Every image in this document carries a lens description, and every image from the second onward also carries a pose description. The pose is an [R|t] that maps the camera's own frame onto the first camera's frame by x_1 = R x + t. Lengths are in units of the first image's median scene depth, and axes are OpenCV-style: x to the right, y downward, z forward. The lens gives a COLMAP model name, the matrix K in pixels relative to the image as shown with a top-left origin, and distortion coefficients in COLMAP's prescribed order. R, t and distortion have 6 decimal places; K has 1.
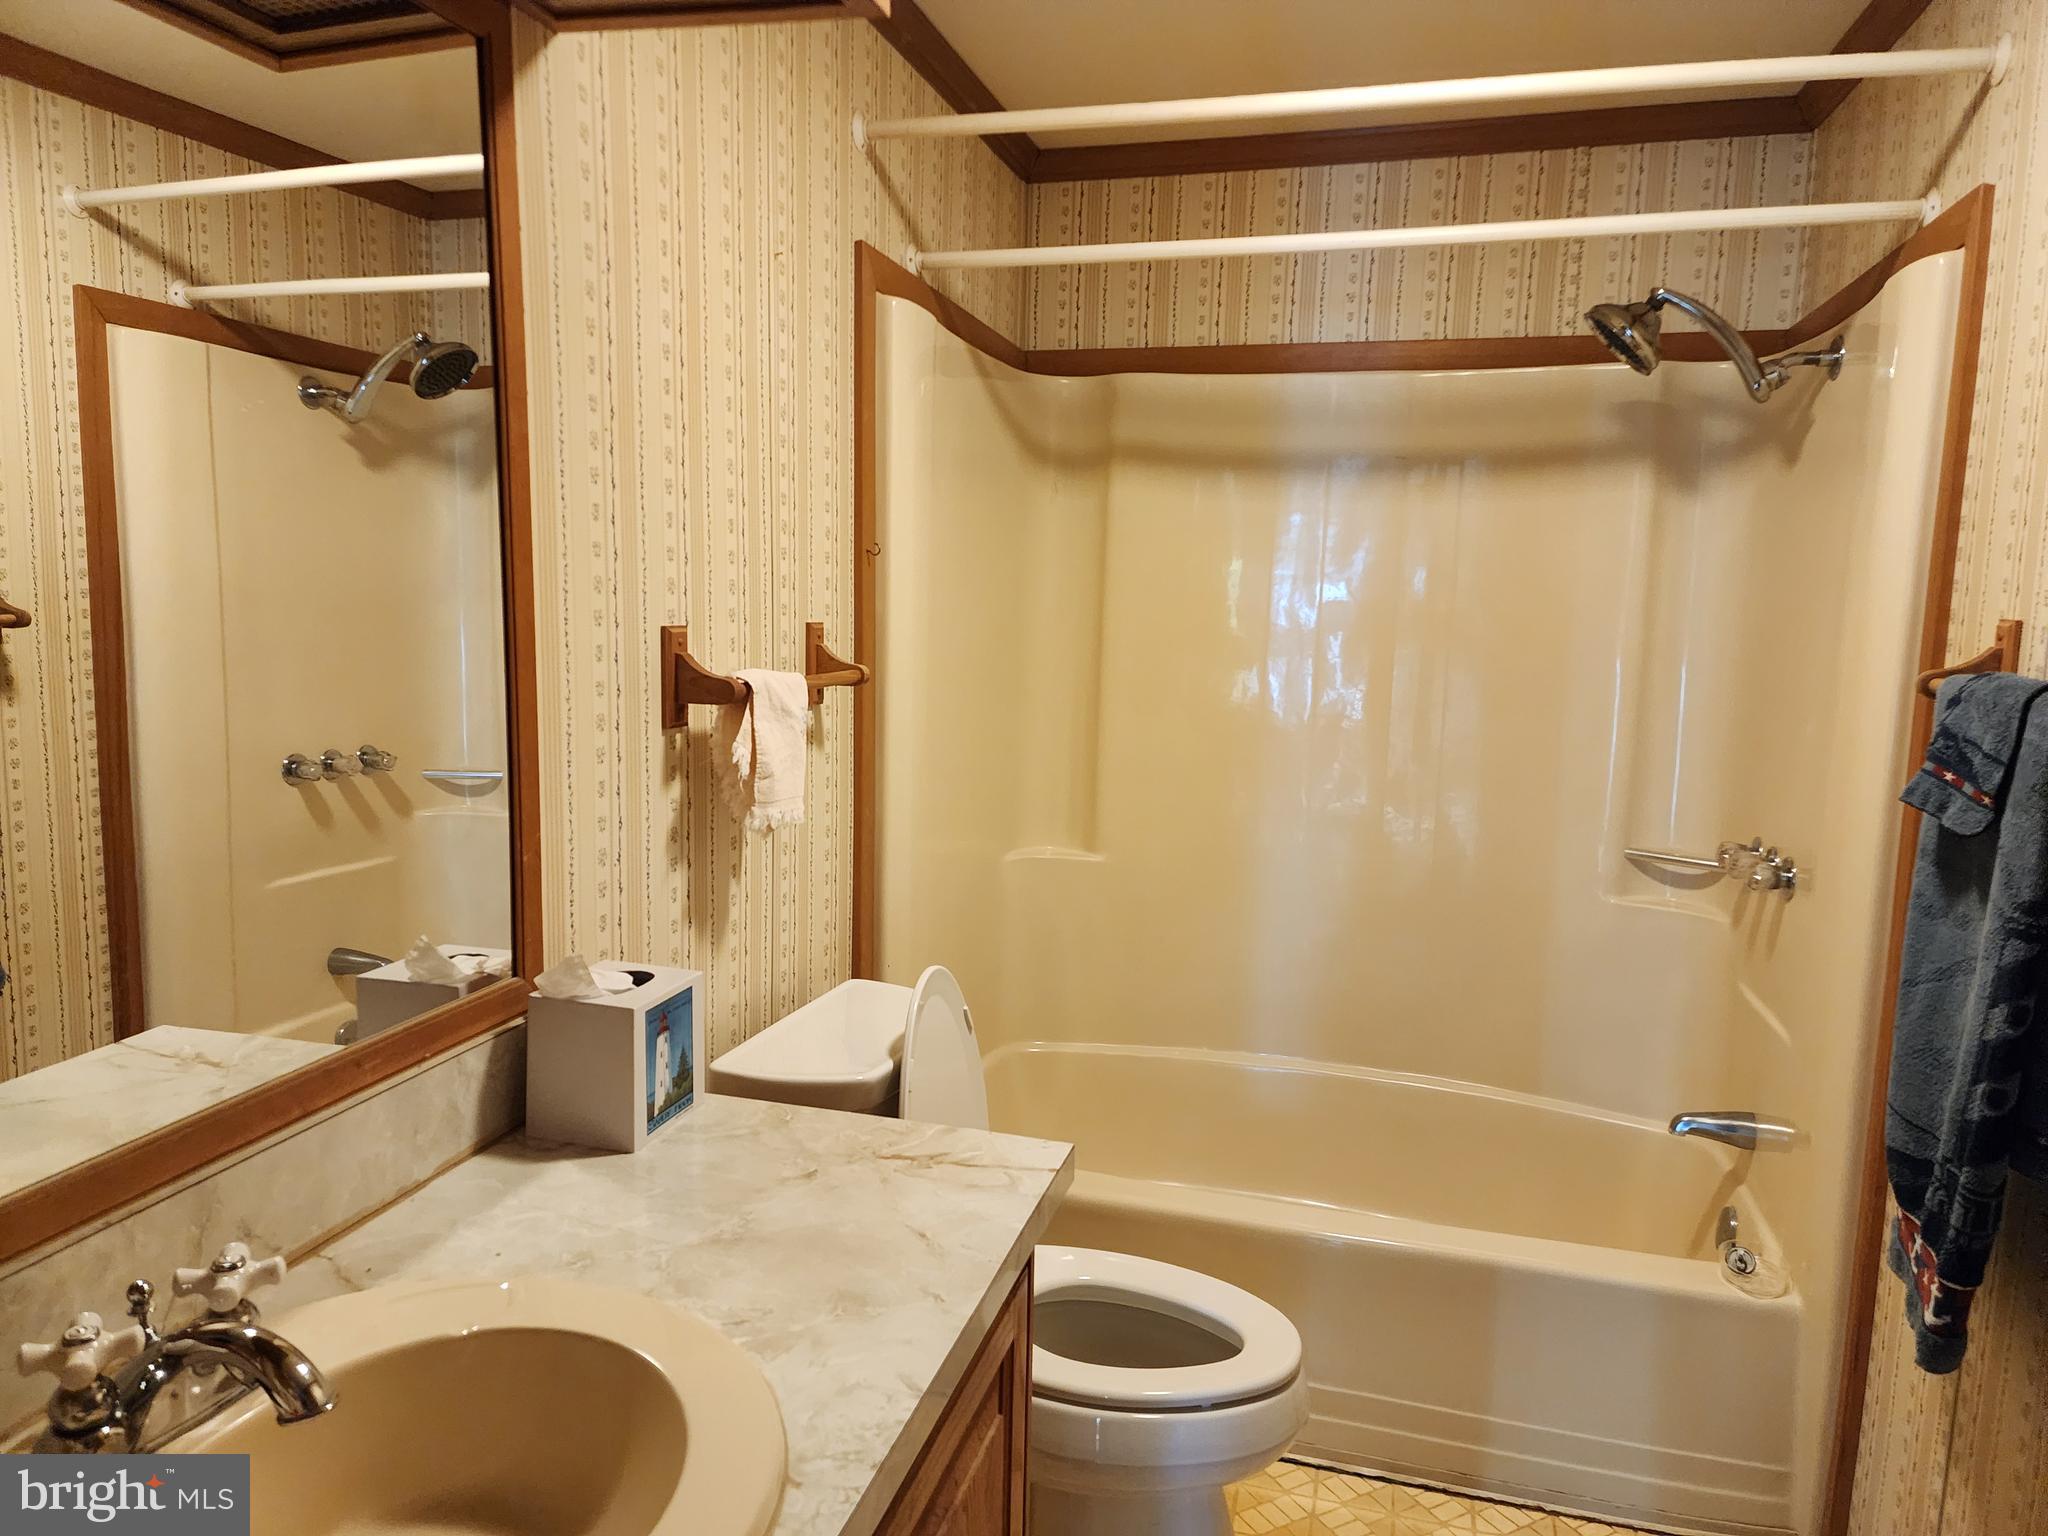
lens RADIAL K [[1384.2, 0, 1028.6], [0, 1384.2, 762.5], [0, 0, 1]] dist [0.095505, -0.085627]
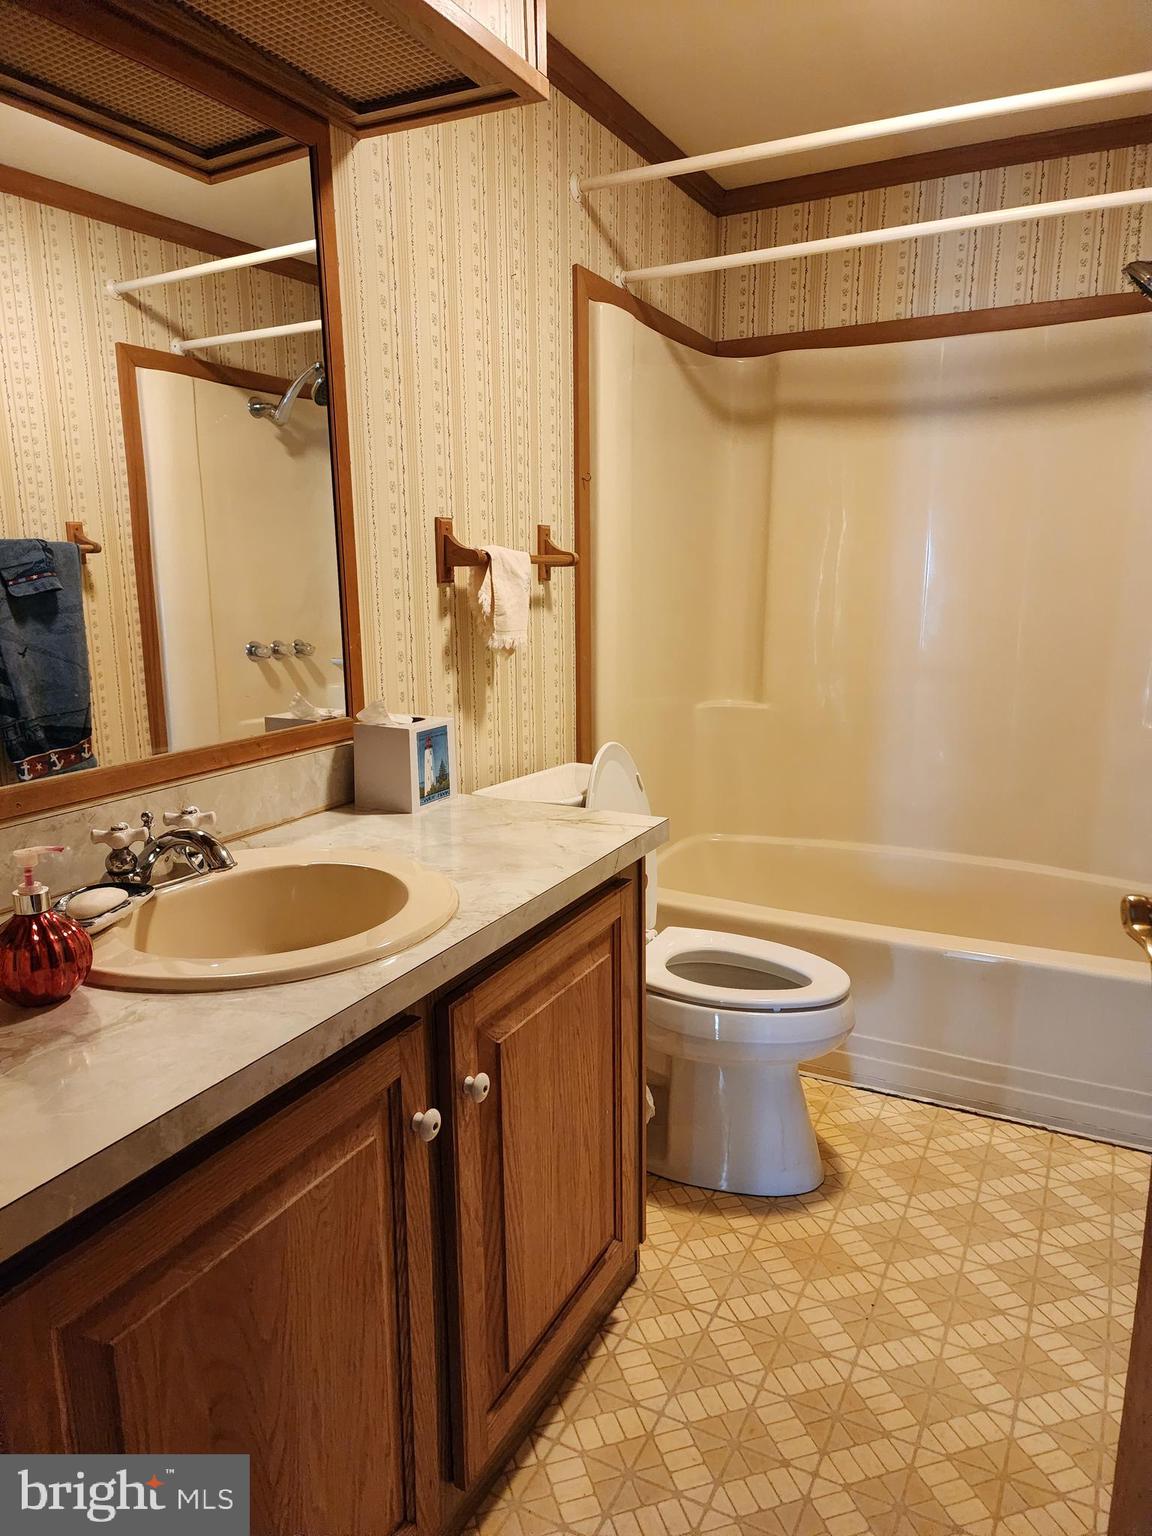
lens RADIAL K [[1042.7, 0, 563.7], [0, 1042.7, 771.0], [0, 0, 1]] dist [0.099025, -0.082397]
pose [[0.976993, 0.008595, -0.213096, 0.115046], [0.005704, 0.997777, 0.066396, 0.091973], [0.213193, -0.066084, 0.974773, -0.140440]]
